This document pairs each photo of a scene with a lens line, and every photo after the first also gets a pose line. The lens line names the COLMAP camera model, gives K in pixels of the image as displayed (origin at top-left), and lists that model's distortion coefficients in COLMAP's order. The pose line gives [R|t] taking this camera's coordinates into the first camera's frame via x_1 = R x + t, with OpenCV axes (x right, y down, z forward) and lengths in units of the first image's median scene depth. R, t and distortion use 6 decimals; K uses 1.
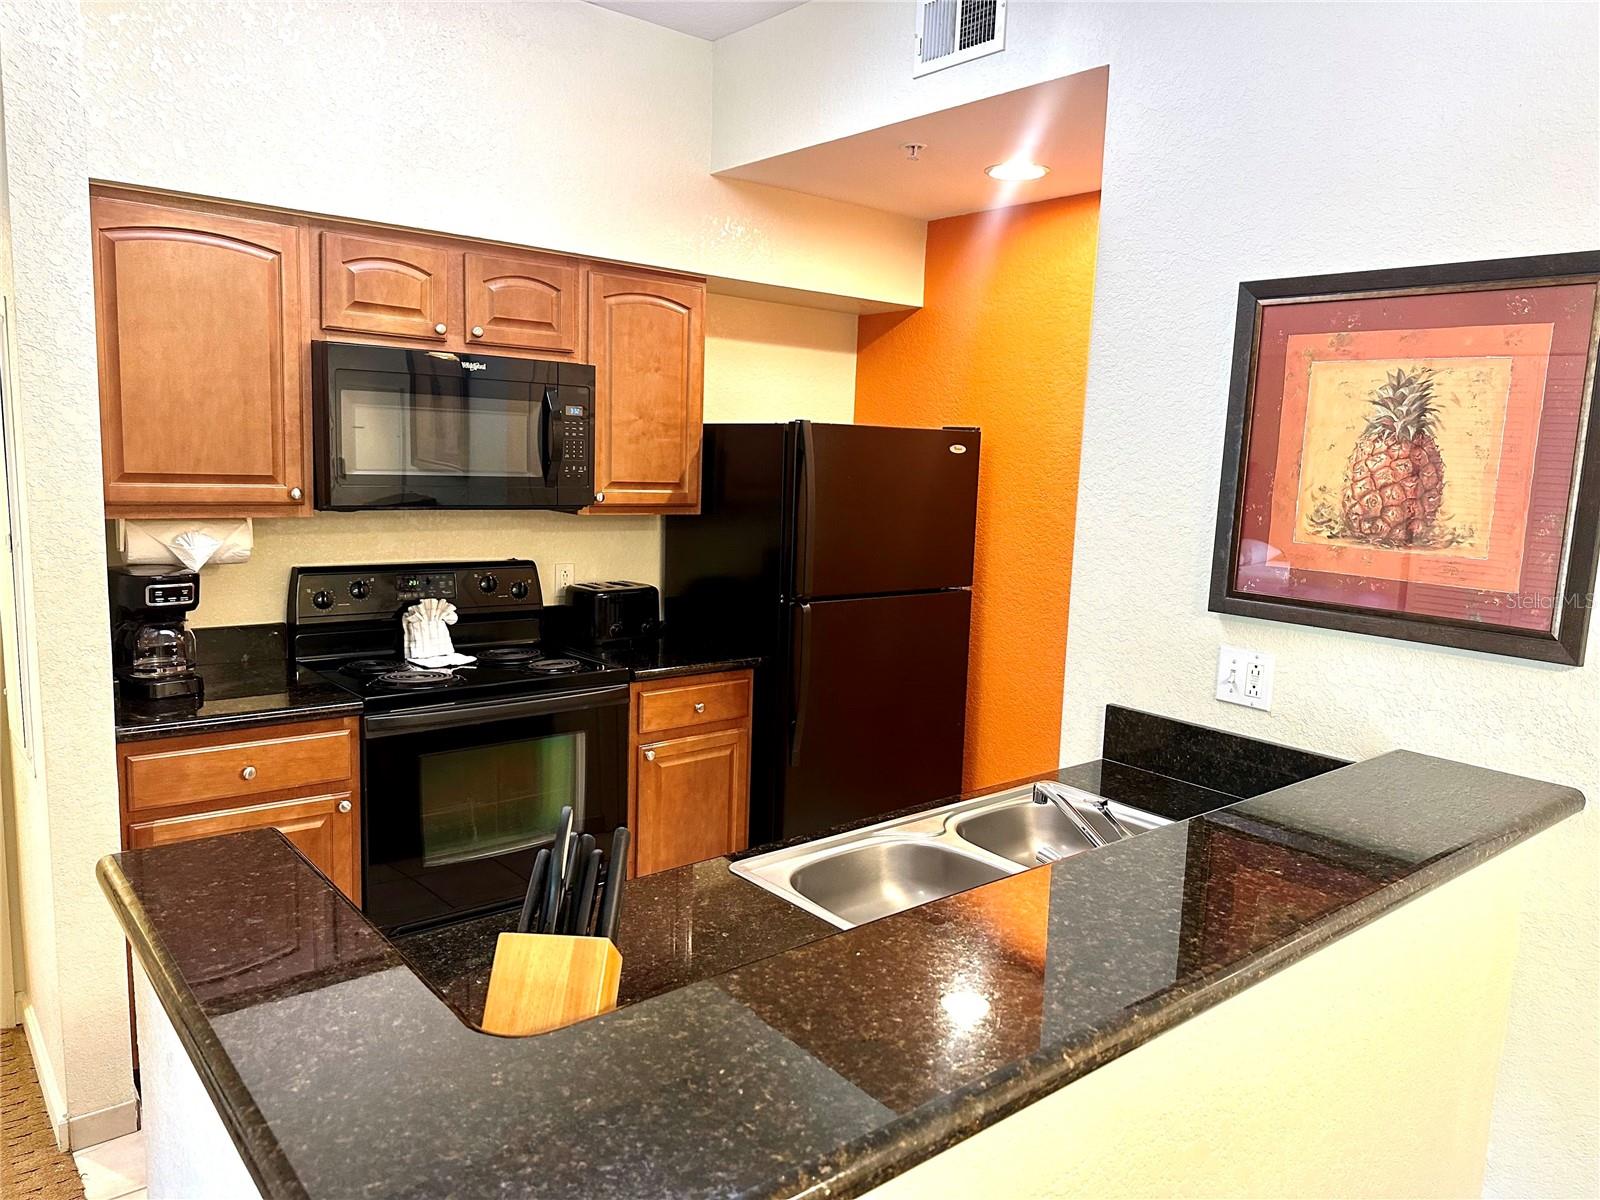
lens RADIAL K [[1121.1, 0, 801.4], [0, 1121.1, 611.0], [0, 0, 1]] dist [0.004330, -0.011331]
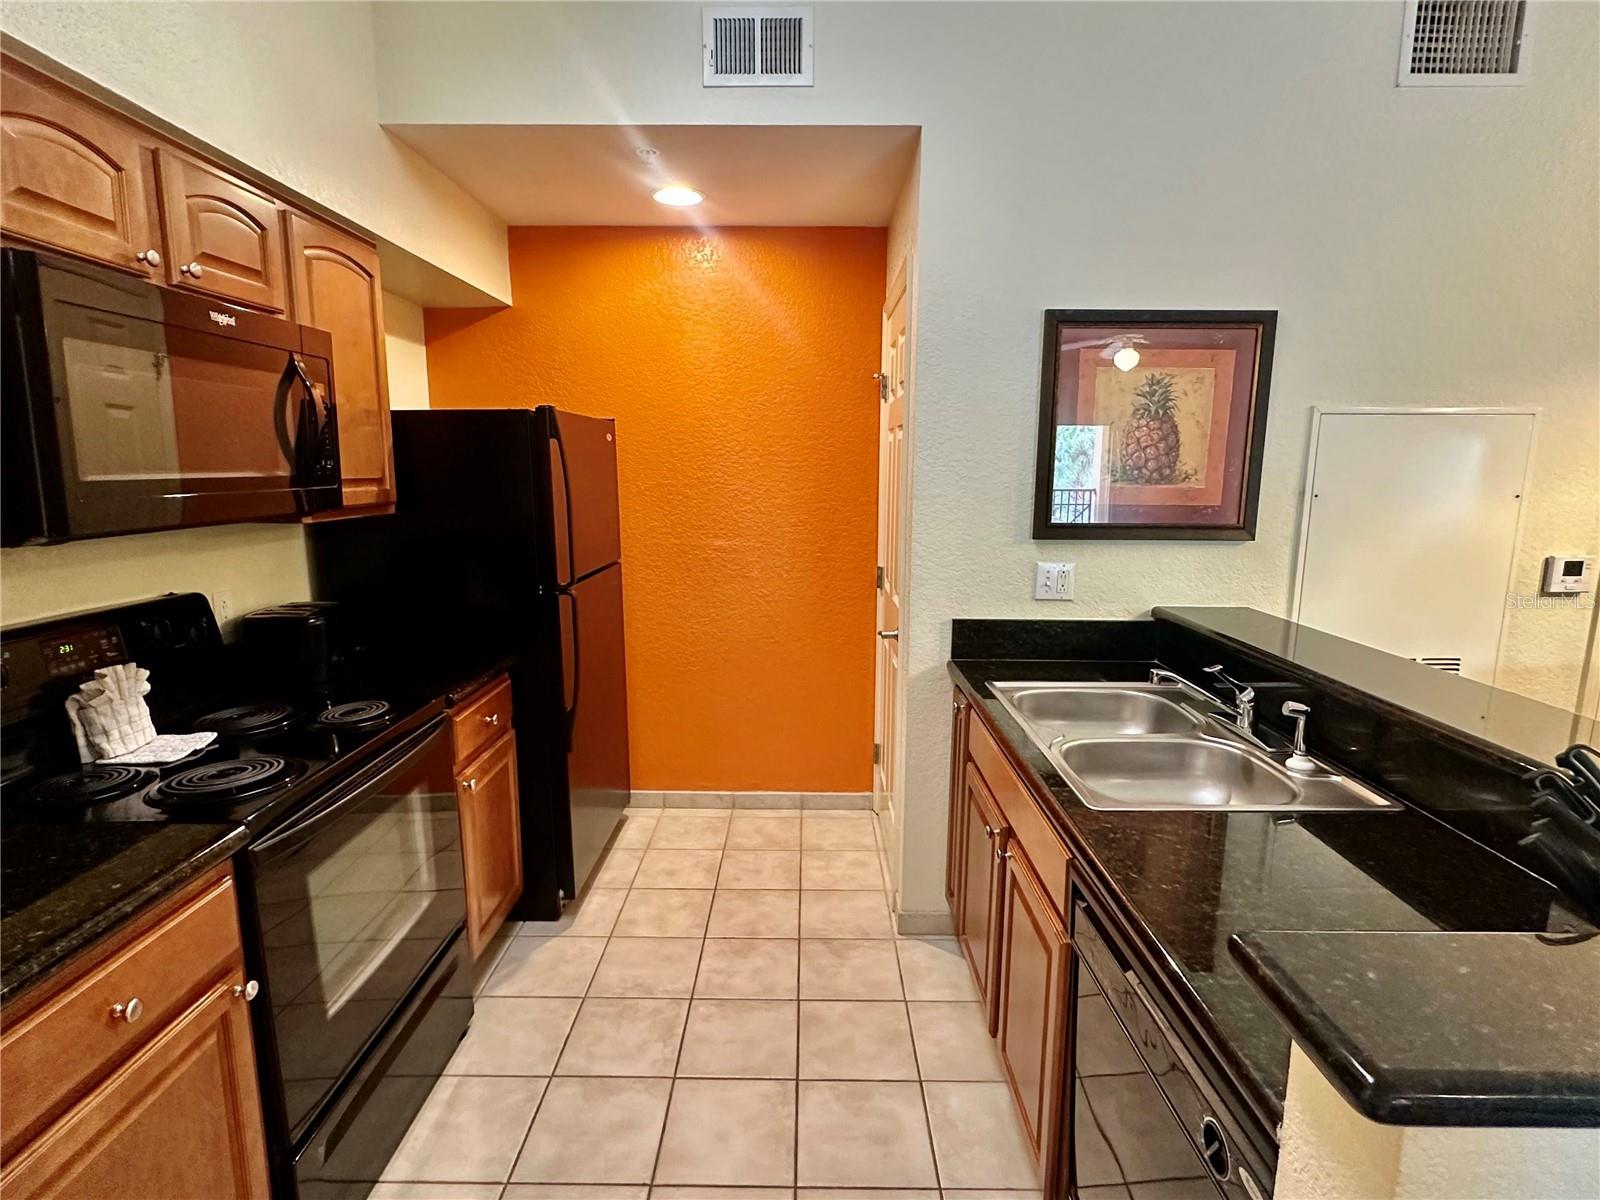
lens RADIAL K [[831.9, 0, 805.3], [0, 831.9, 595.3], [0, 0, 1]] dist [-0.003026, -0.001010]
pose [[0.637348, -0.154309, 0.754968, -0.635878], [0.130182, 0.987224, 0.091880, -0.064958], [-0.759500, 0.039724, 0.649294, 0.527730]]
